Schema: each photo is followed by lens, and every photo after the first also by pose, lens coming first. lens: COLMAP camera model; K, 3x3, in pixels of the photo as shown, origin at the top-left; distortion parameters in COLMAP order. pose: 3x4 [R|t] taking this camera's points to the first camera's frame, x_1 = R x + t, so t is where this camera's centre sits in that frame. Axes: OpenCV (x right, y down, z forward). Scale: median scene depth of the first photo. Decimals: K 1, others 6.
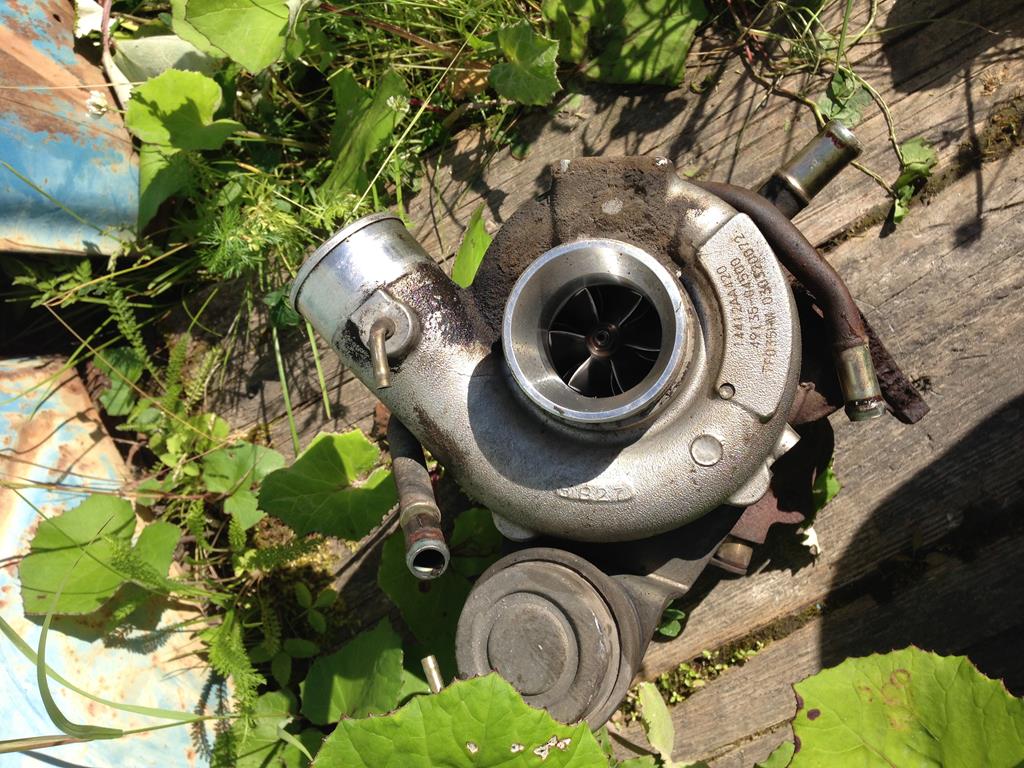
lens RADIAL K [[920.6, 0, 512.0], [0, 920.6, 384.0], [0, 0, 1]] dist [0.065548, -0.010685]
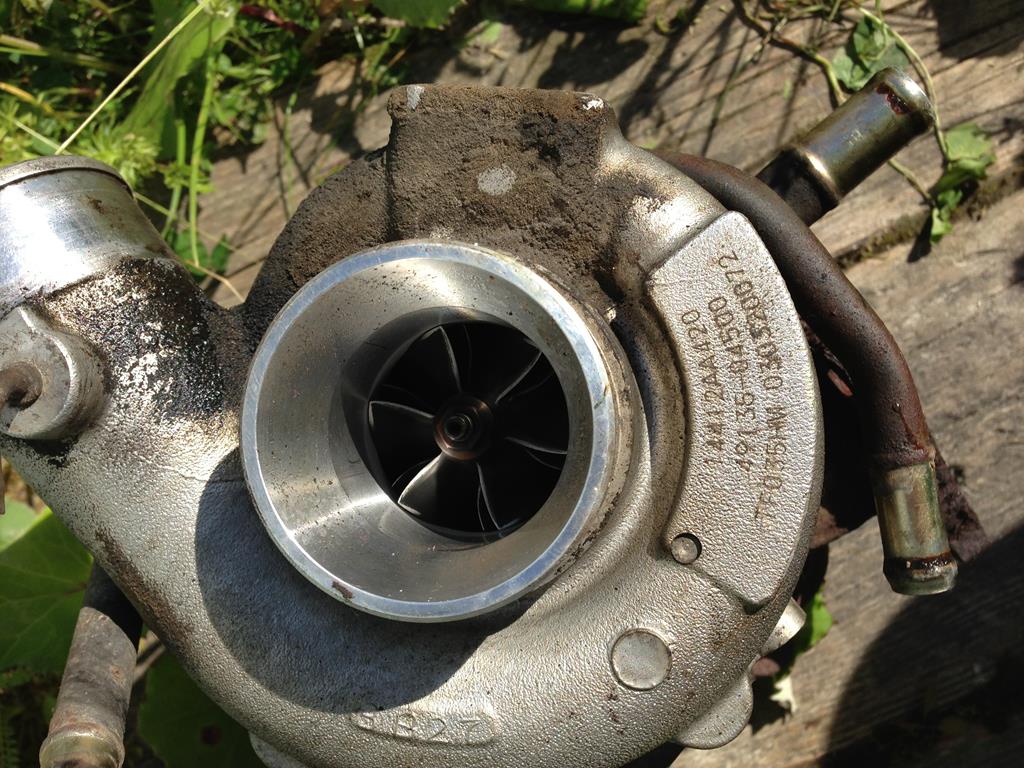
lens RADIAL K [[977.1, 0, 512.0], [0, 977.1, 384.0], [0, 0, 1]] dist [0.105666, -0.205895]
pose [[0.995640, 0.064887, 0.067019, 0.057365], [-0.065428, 0.997840, 0.005899, -0.051768], [-0.066491, -0.010258, 0.997734, 0.284489]]
